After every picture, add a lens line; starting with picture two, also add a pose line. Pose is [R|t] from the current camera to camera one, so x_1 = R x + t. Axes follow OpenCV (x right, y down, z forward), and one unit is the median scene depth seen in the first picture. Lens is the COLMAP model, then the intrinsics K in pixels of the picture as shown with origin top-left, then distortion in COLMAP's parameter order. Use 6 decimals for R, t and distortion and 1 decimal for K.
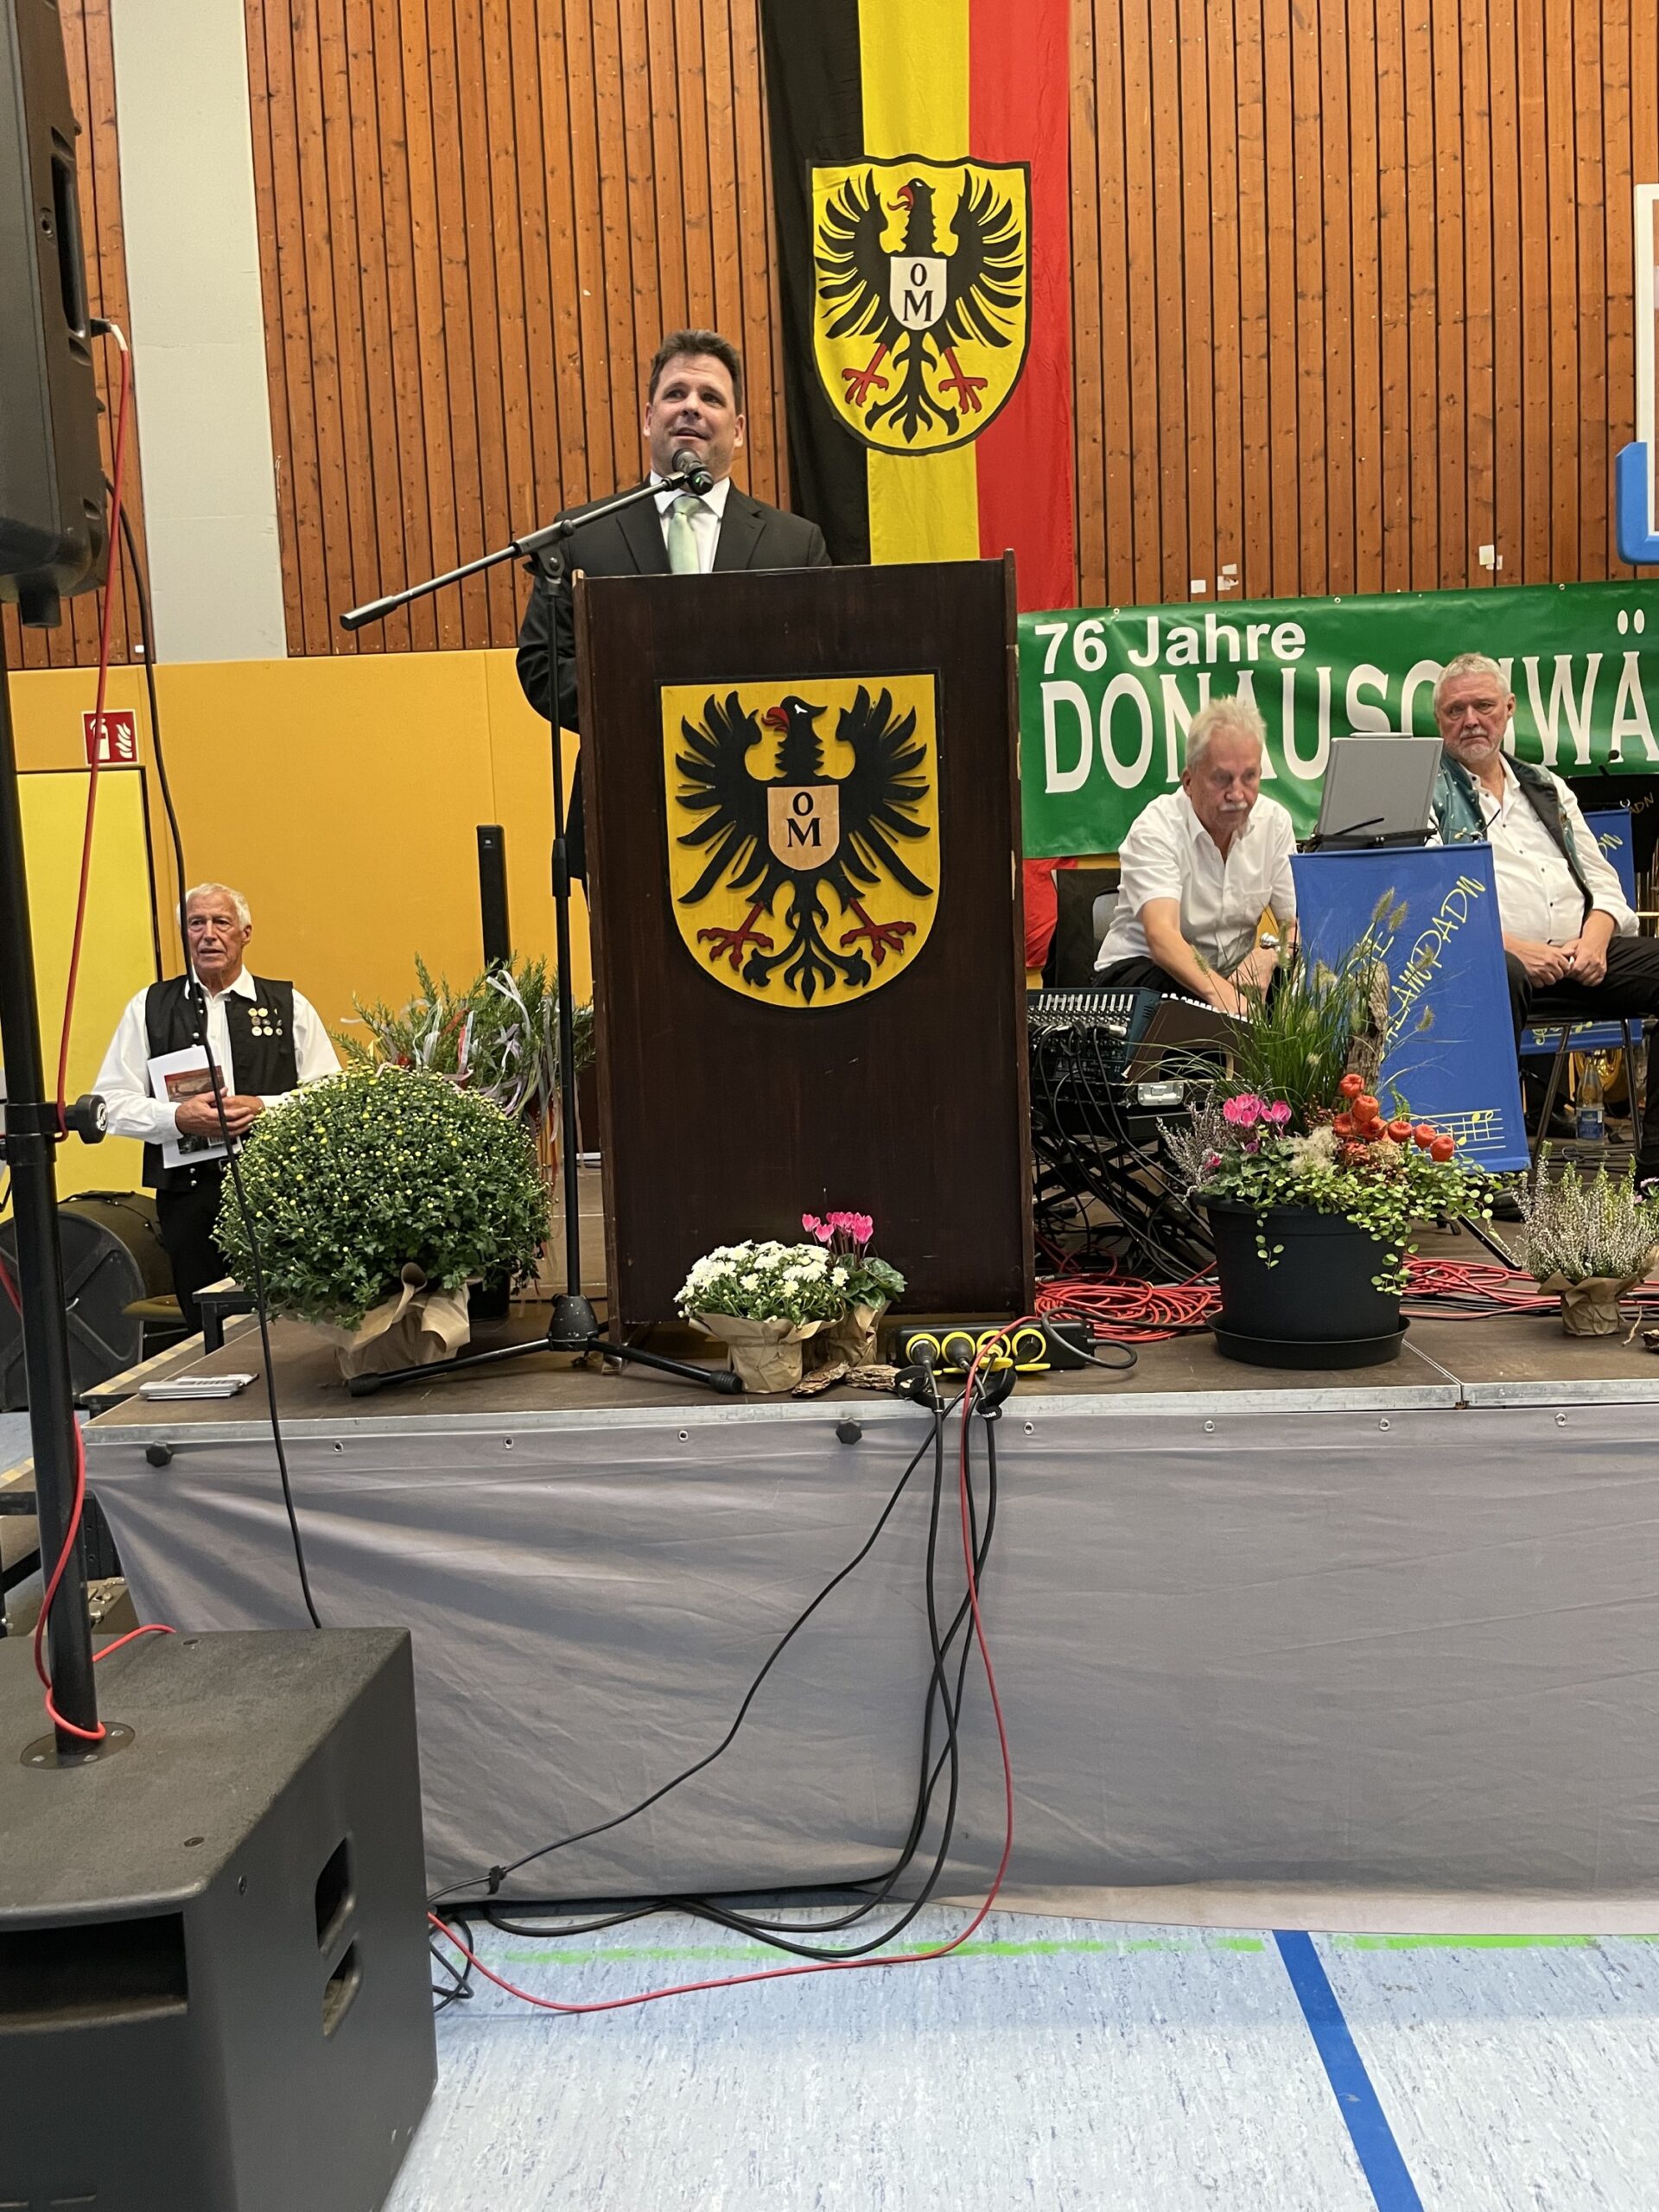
lens RADIAL K [[1681.9, 0, 837.2], [0, 1681.9, 1105.1], [0, 0, 1]] dist [0.086120, -0.118952]
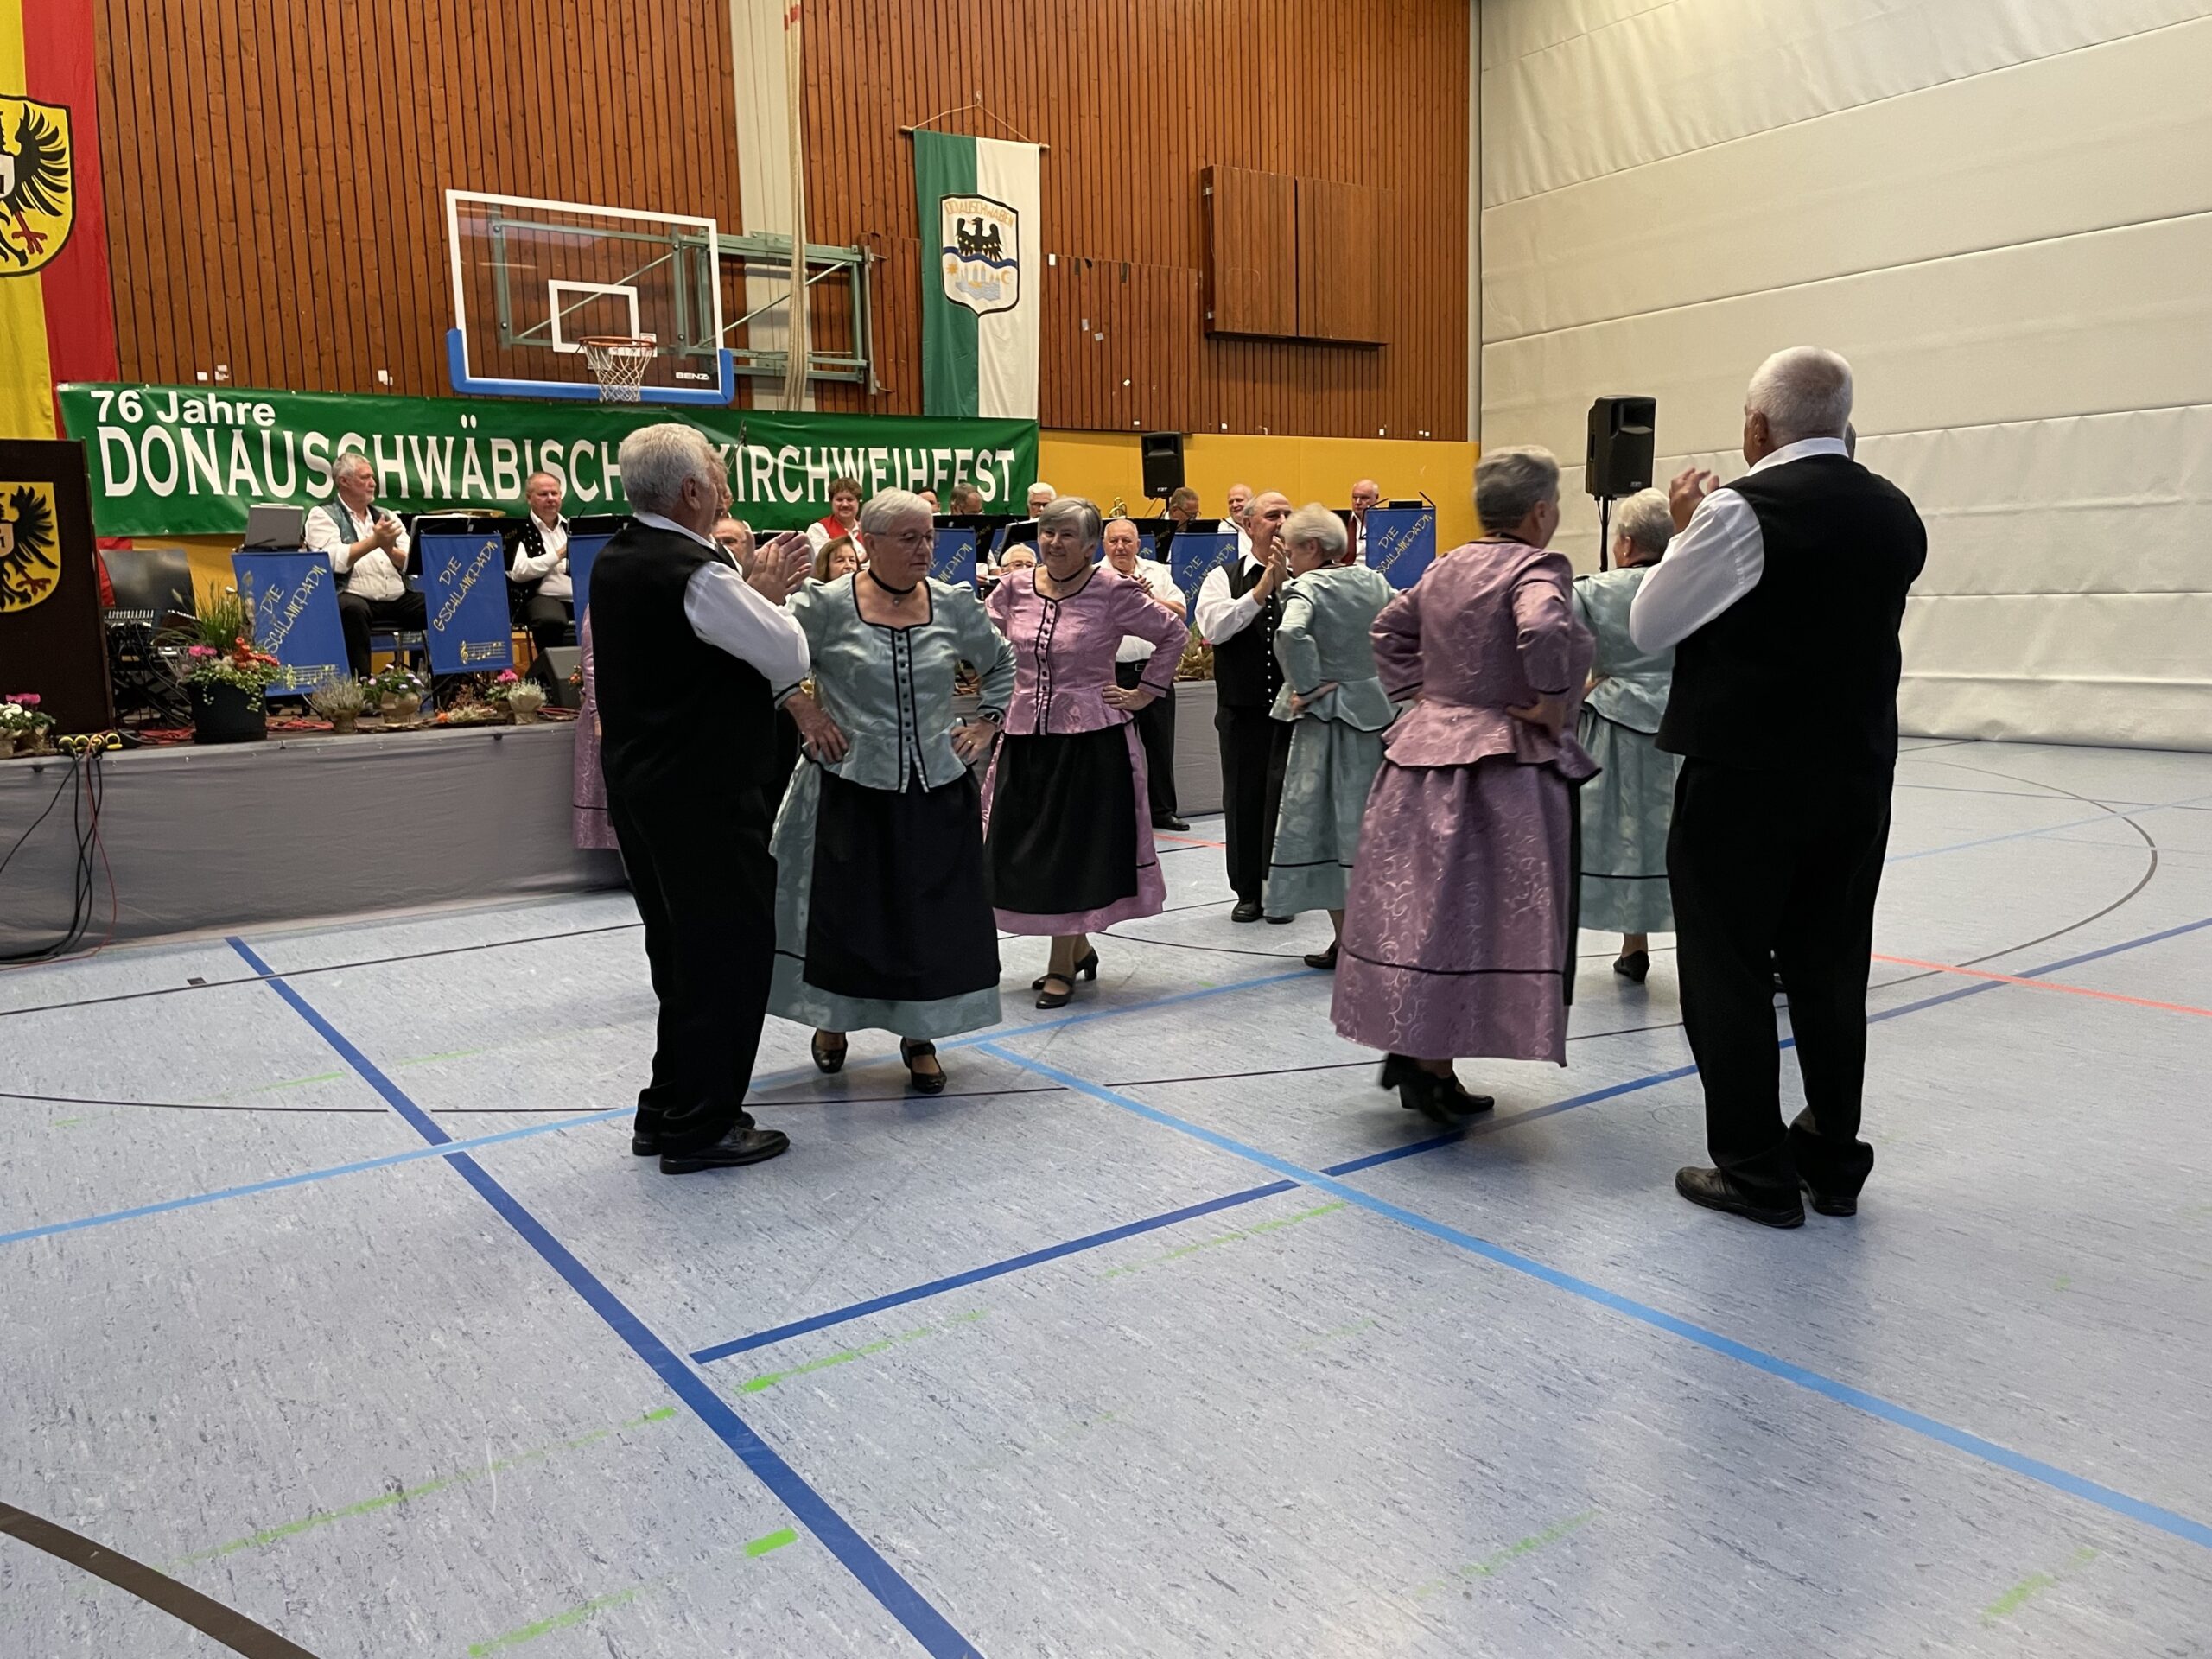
lens RADIAL K [[1681.9, 0, 1091.2], [0, 1681.9, 812.9], [0, 0, 1]] dist [0.086120, -0.118952]
pose [[0.803891, -0.059828, 0.591760, -0.102266], [0.043689, 0.998180, 0.041568, 0.088604], [-0.593170, -0.007563, 0.805042, -0.864687]]
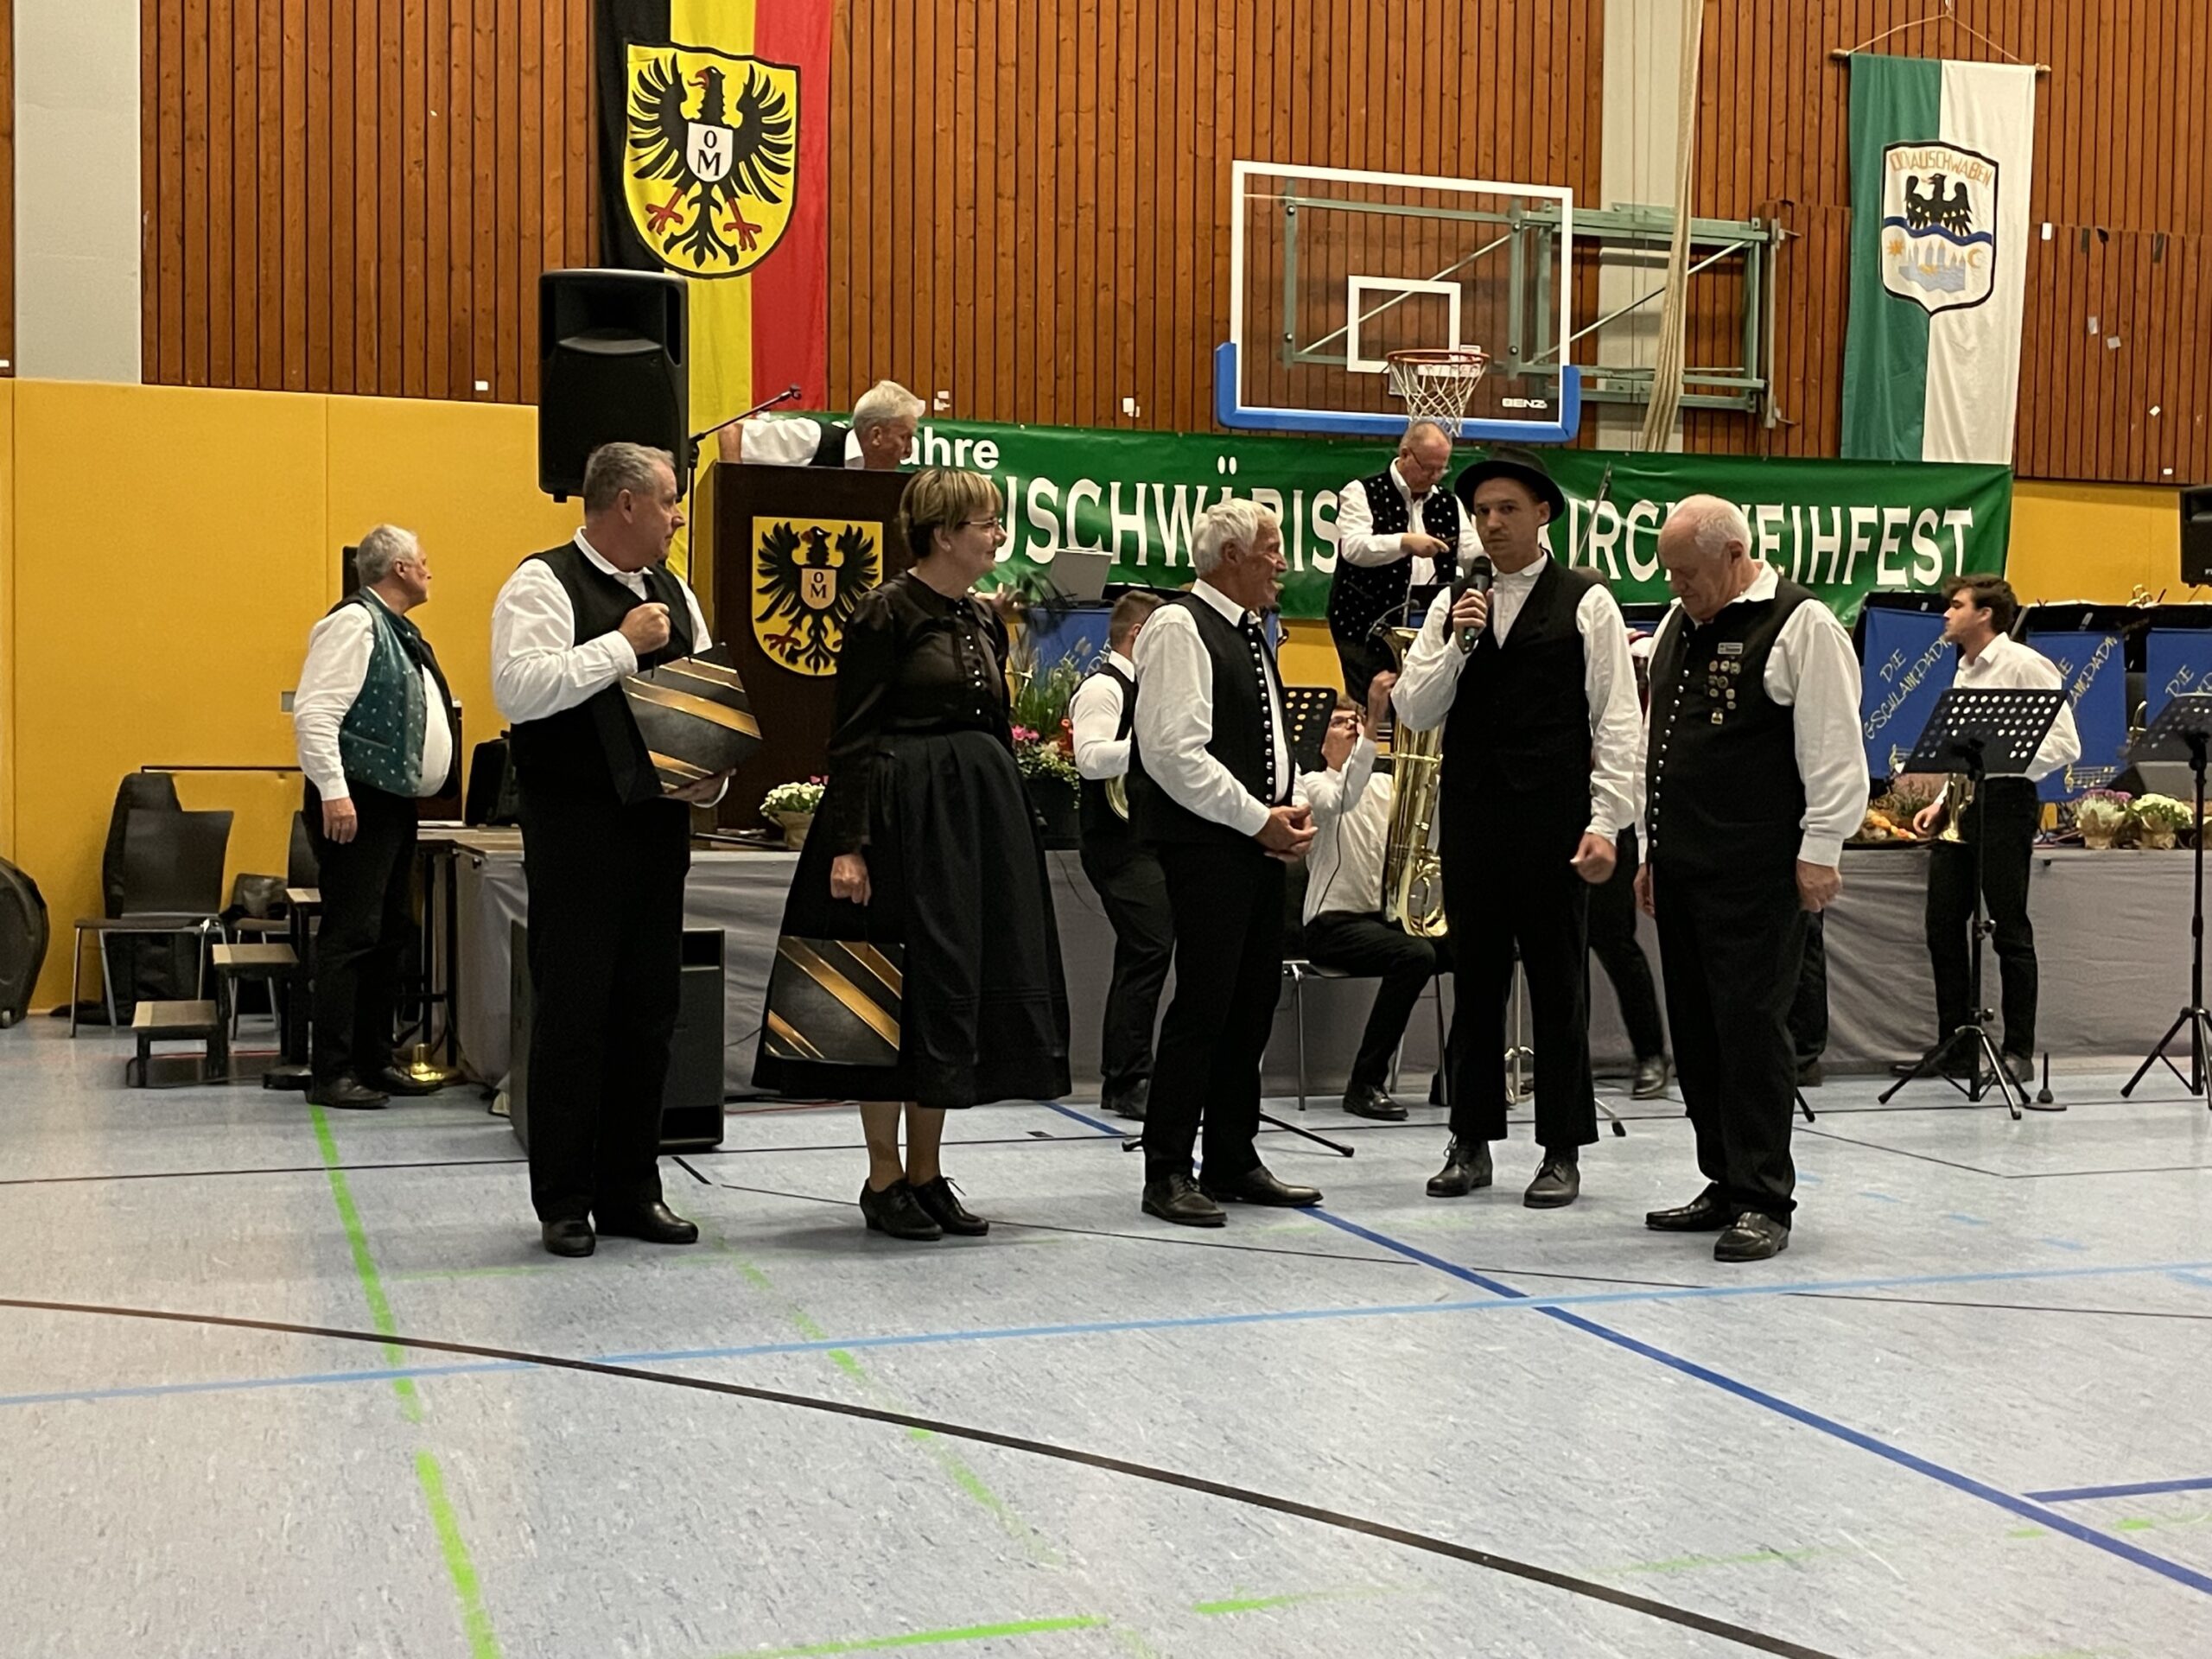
lens RADIAL K [[2721.7, 0, 1115.8], [0, 2721.7, 819.3], [0, 0, 1]] dist [0.069097, 0.000000]
pose [[0.935094, 0.042200, 0.351879, -0.361318], [-0.018624, 0.997365, -0.070118, 0.147860], [-0.353911, 0.059013, 0.933416, -0.956751]]
